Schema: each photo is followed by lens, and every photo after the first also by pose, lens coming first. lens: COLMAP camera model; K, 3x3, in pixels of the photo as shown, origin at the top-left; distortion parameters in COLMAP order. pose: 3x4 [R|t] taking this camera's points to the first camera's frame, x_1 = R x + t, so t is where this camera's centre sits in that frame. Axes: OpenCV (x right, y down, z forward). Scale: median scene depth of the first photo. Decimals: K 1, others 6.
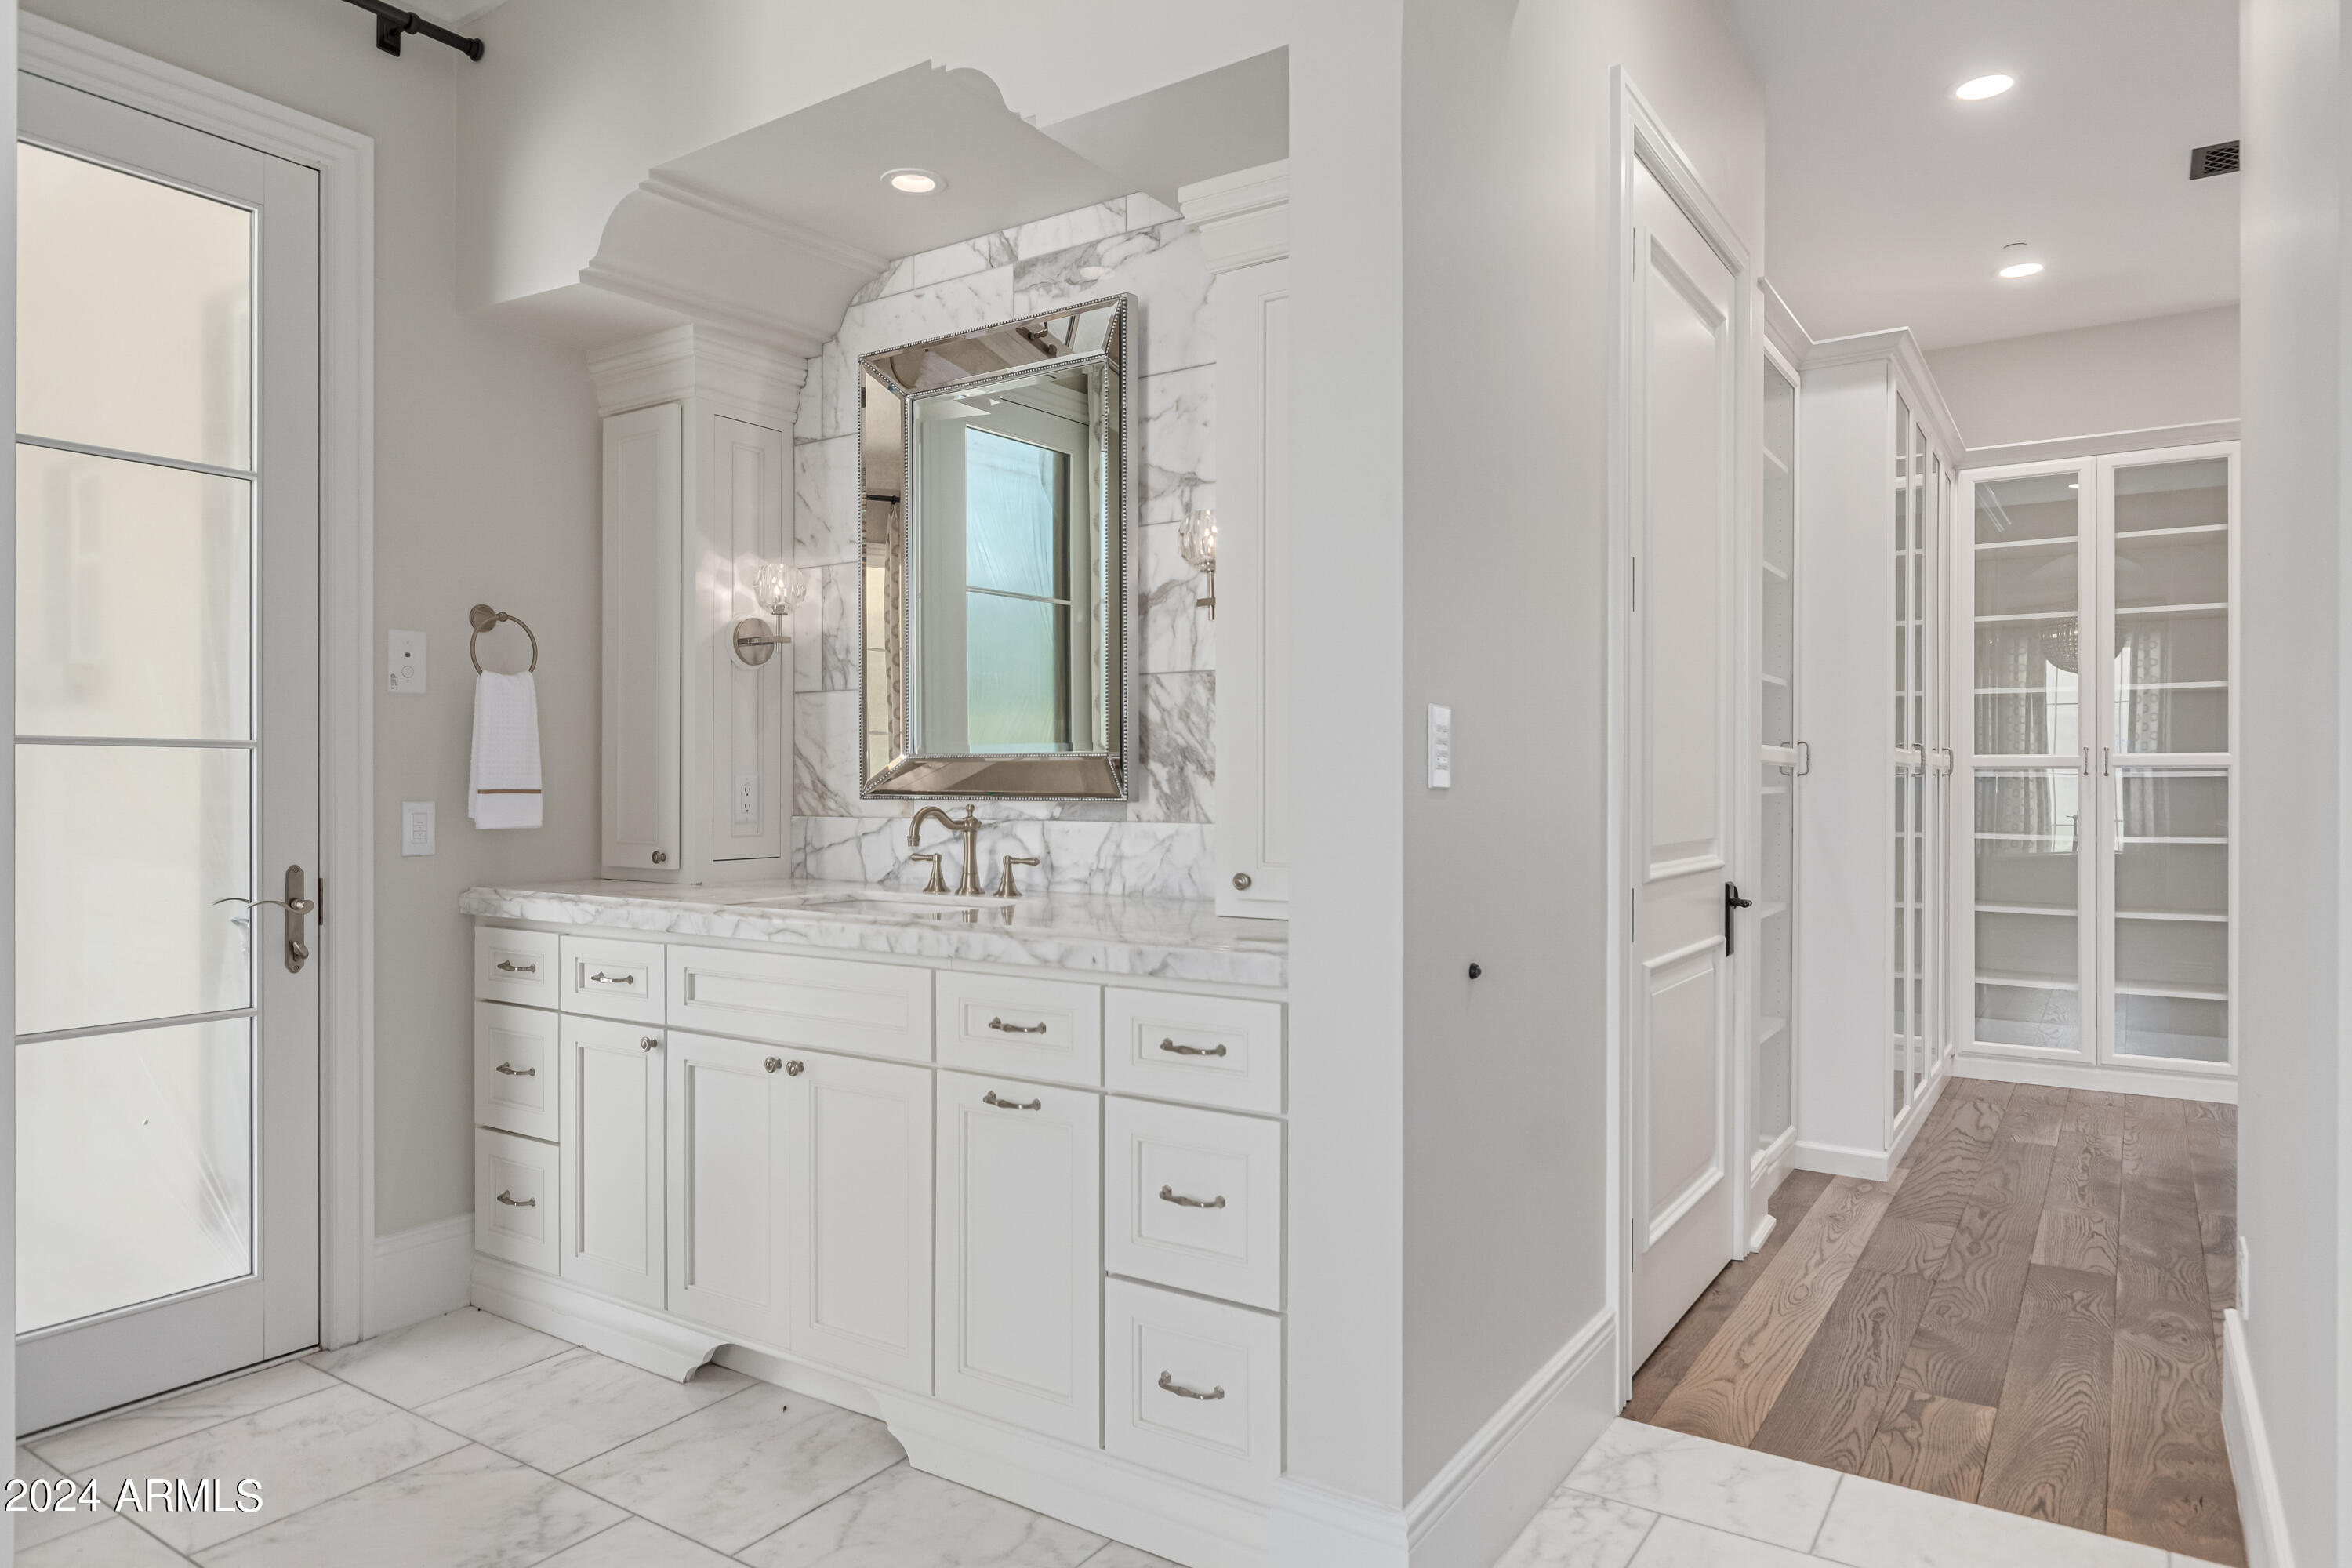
lens RADIAL K [[1423.6, 0, 1174.5], [0, 1423.6, 789.0], [0, 0, 1]] dist [-0.000656, -0.000941]
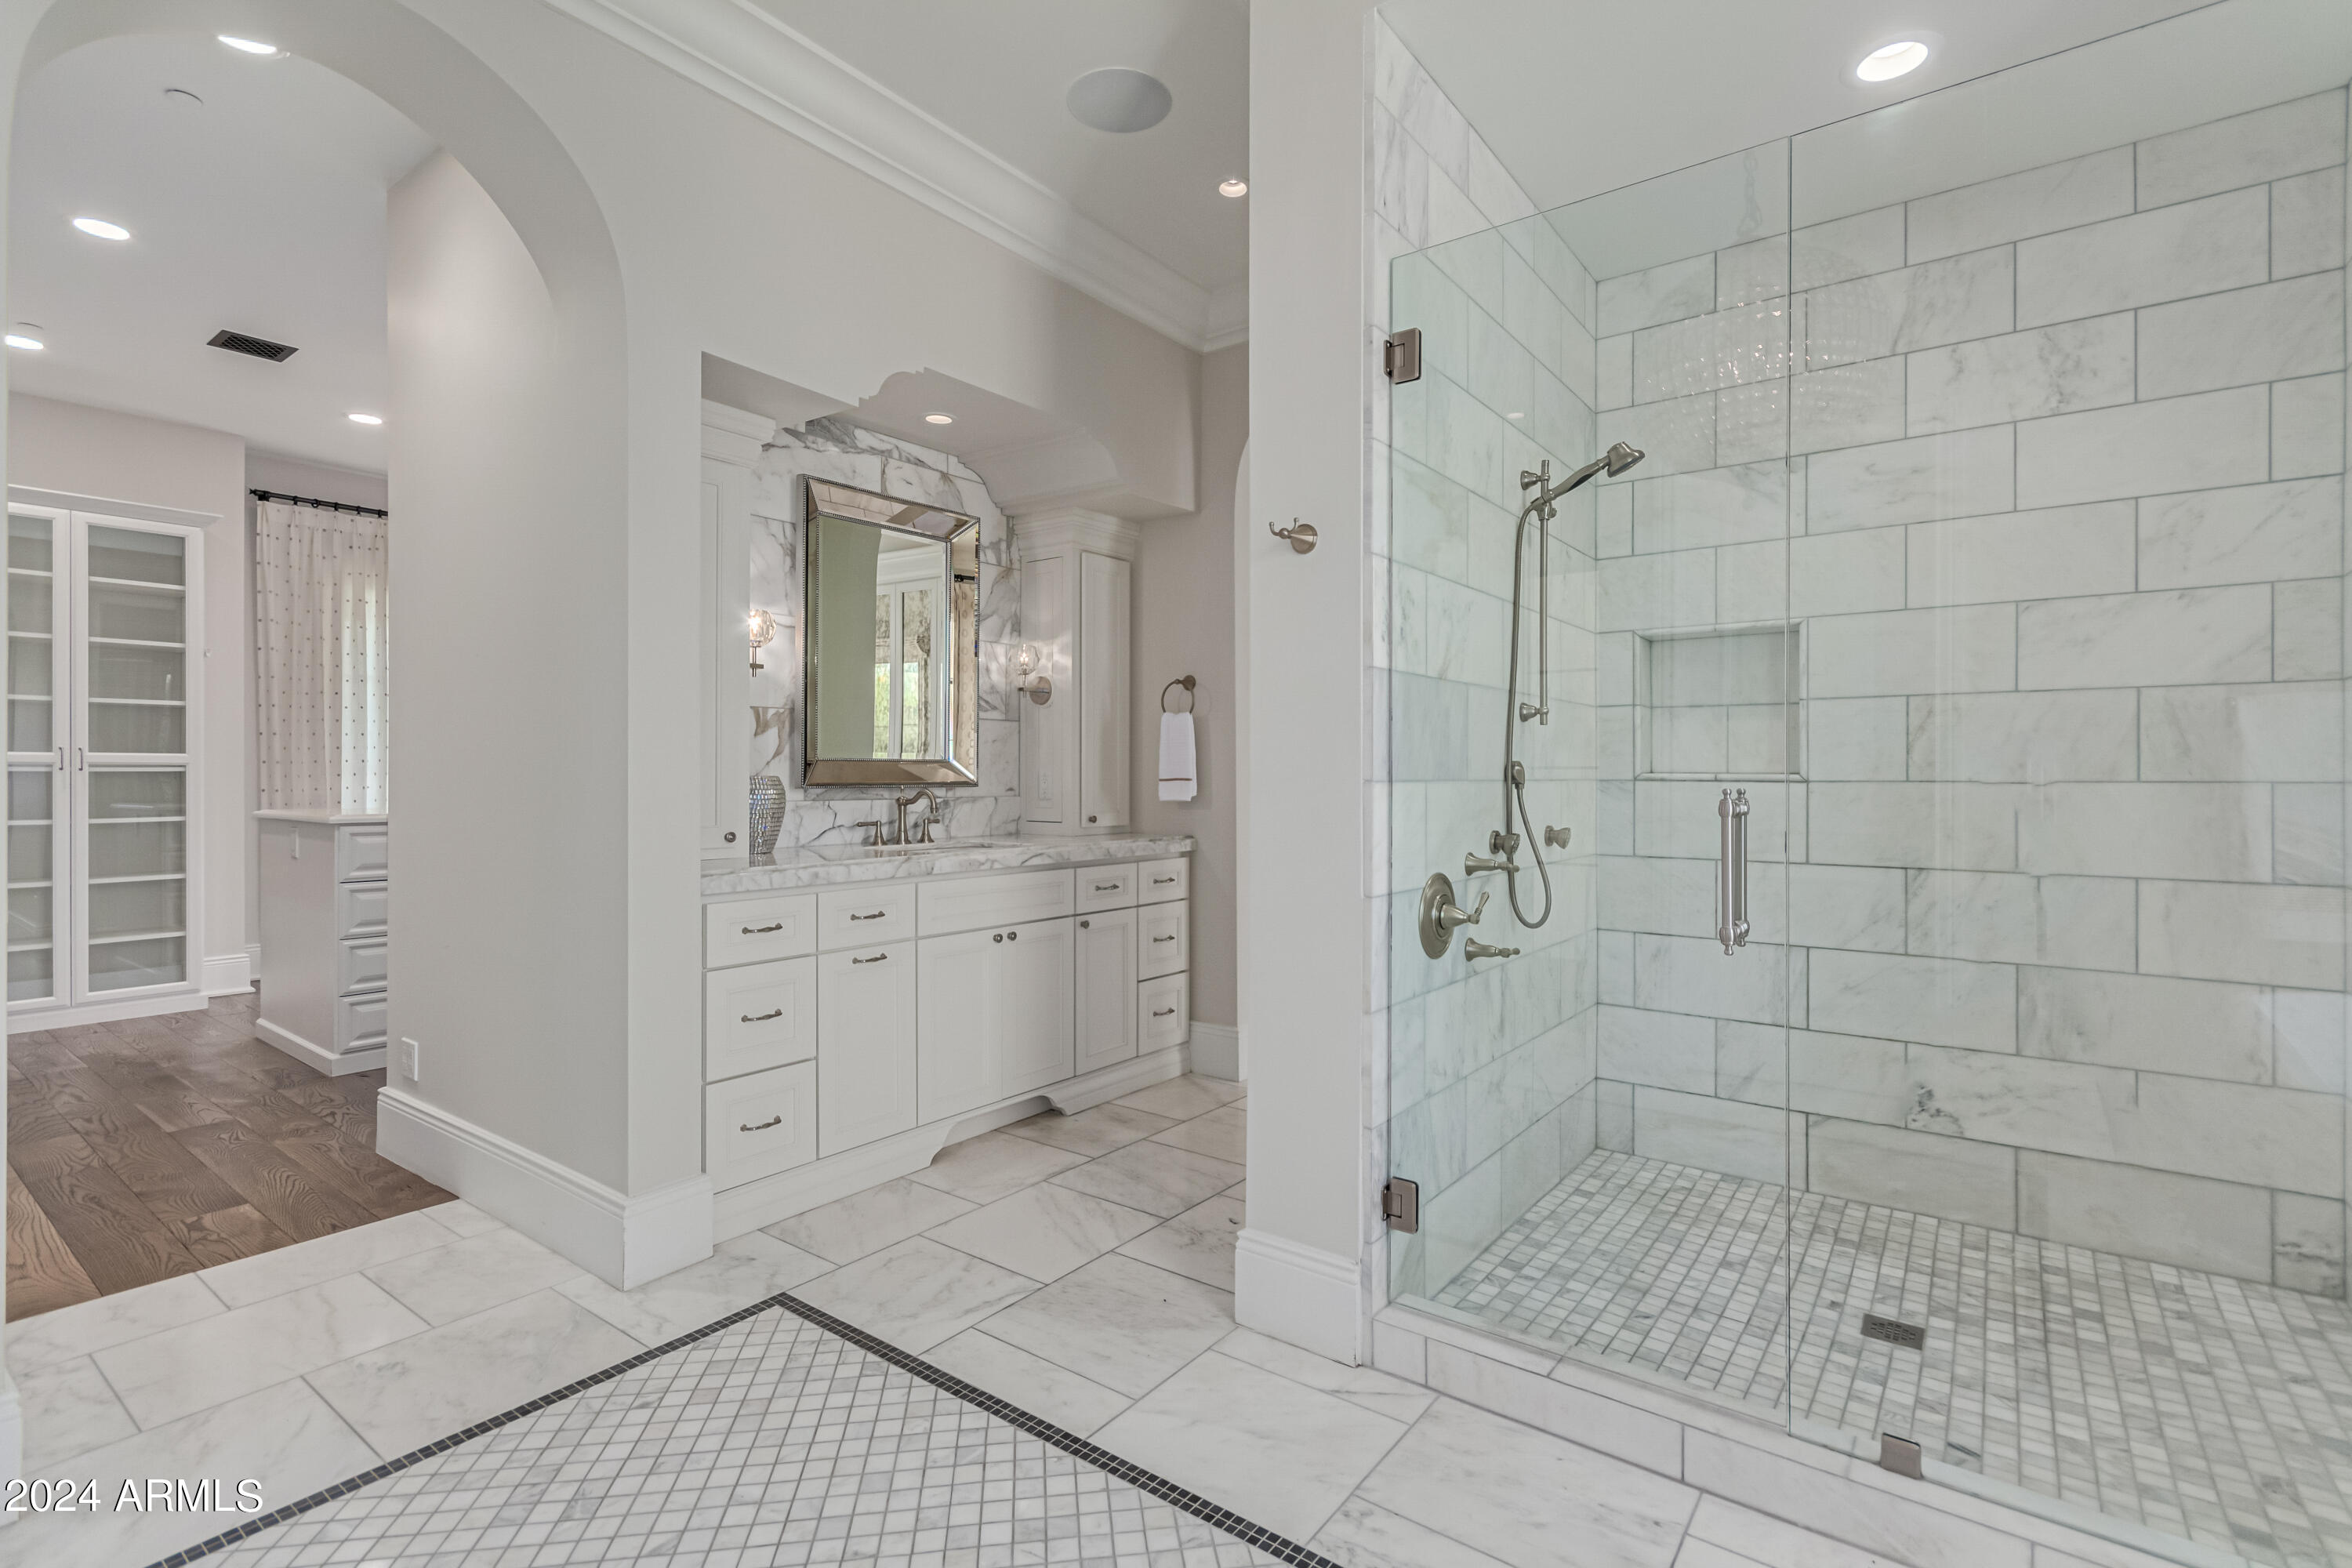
lens RADIAL K [[1088.3, 0, 1181.4], [0, 1088.3, 782.0], [0, 0, 1]] dist [0.000625, 0.000090]
pose [[0.057266, -0.005339, 0.998345, -0.246913], [0.005761, 0.999971, 0.005017, 0.001618], [-0.998342, 0.005464, 0.057295, -0.010680]]
